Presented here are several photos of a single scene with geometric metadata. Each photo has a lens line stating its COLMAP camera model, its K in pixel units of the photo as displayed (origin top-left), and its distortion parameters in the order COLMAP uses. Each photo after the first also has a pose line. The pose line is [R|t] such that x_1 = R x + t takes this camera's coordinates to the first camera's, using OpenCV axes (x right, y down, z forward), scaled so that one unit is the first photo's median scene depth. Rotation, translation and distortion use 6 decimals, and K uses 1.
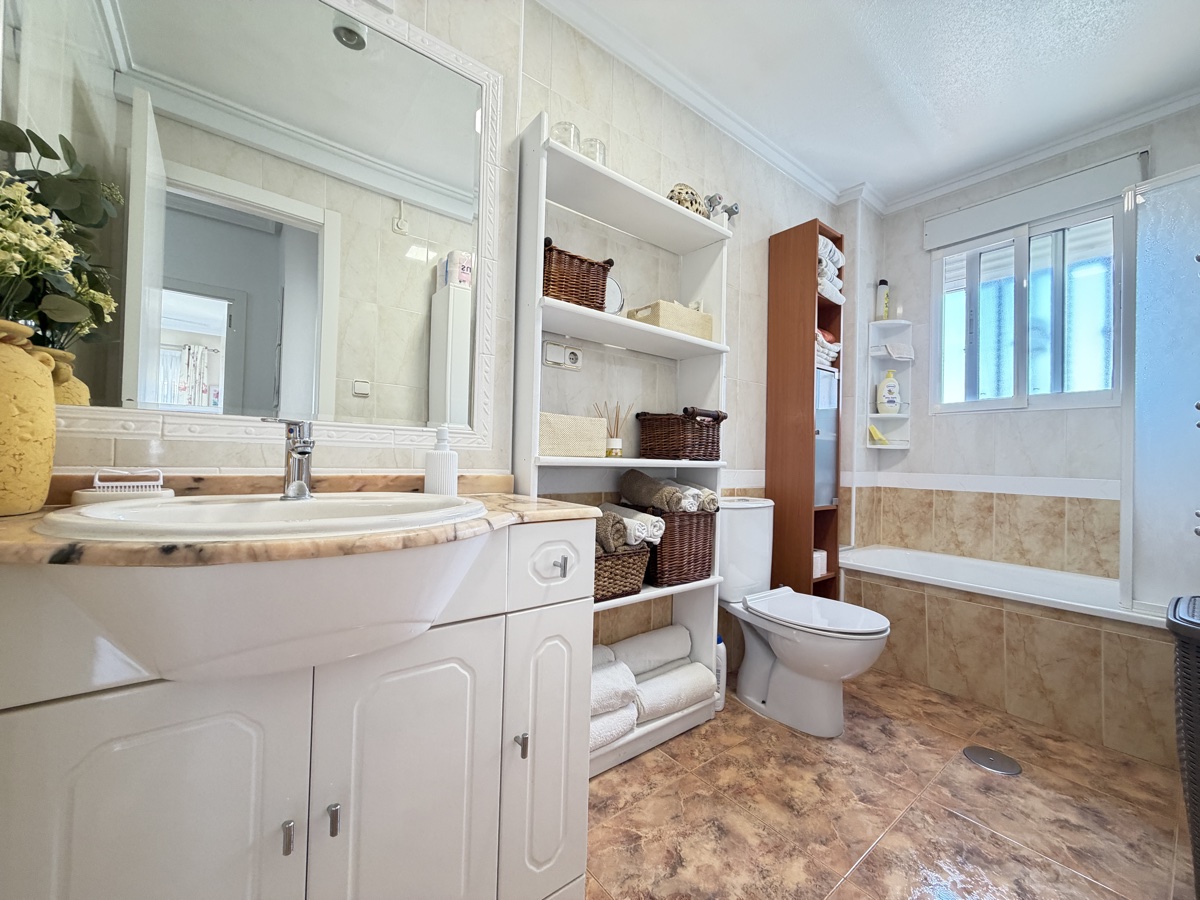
lens RADIAL K [[479.7, 0, 597.9], [0, 479.7, 451.0], [0, 0, 1]] dist [0.001701, -0.000030]
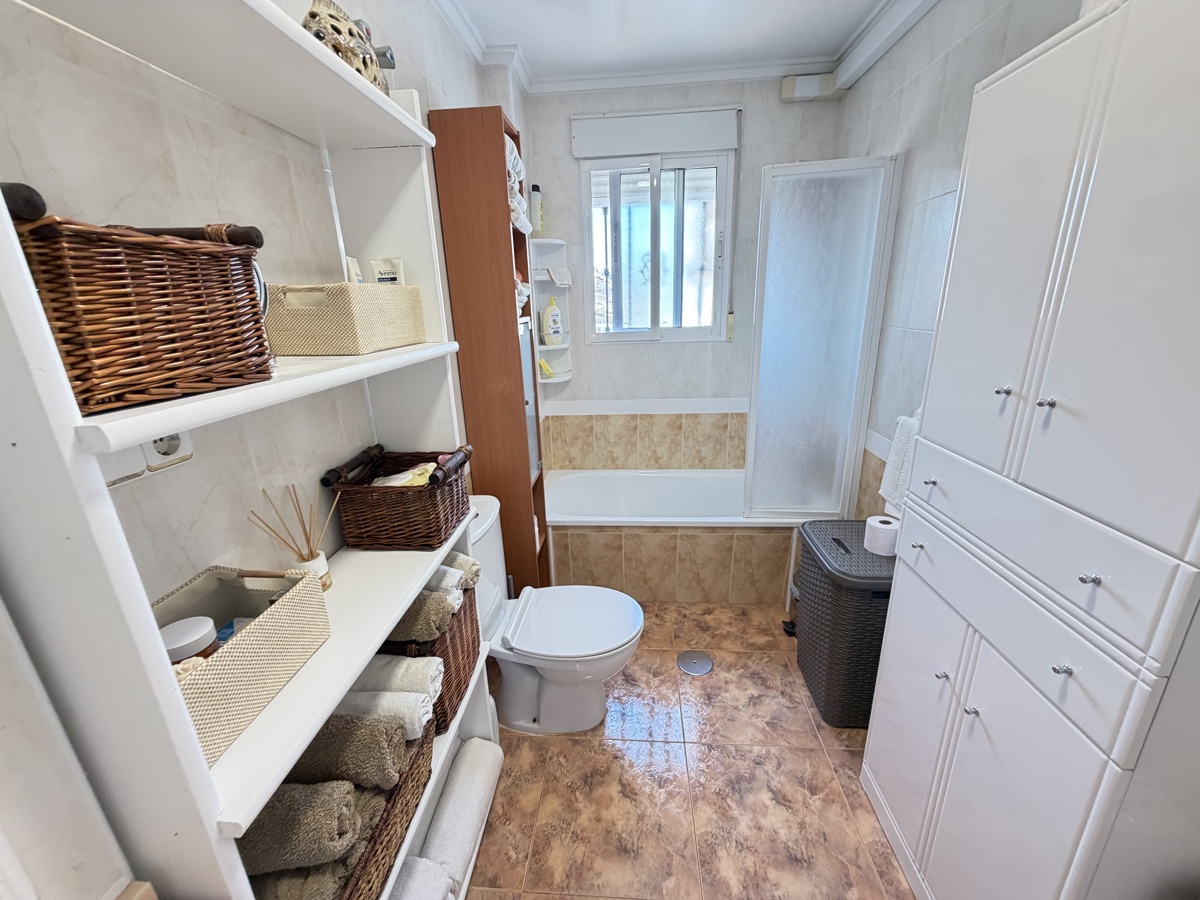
lens RADIAL K [[479.7, 0, 597.9], [0, 479.7, 451.0], [0, 0, 1]] dist [0.001701, -0.000030]
pose [[0.671578, -0.264772, 0.692011, -0.078553], [0.035734, 0.944458, 0.326683, -0.267519], [-0.740072, -0.194665, 0.643739, 0.396408]]
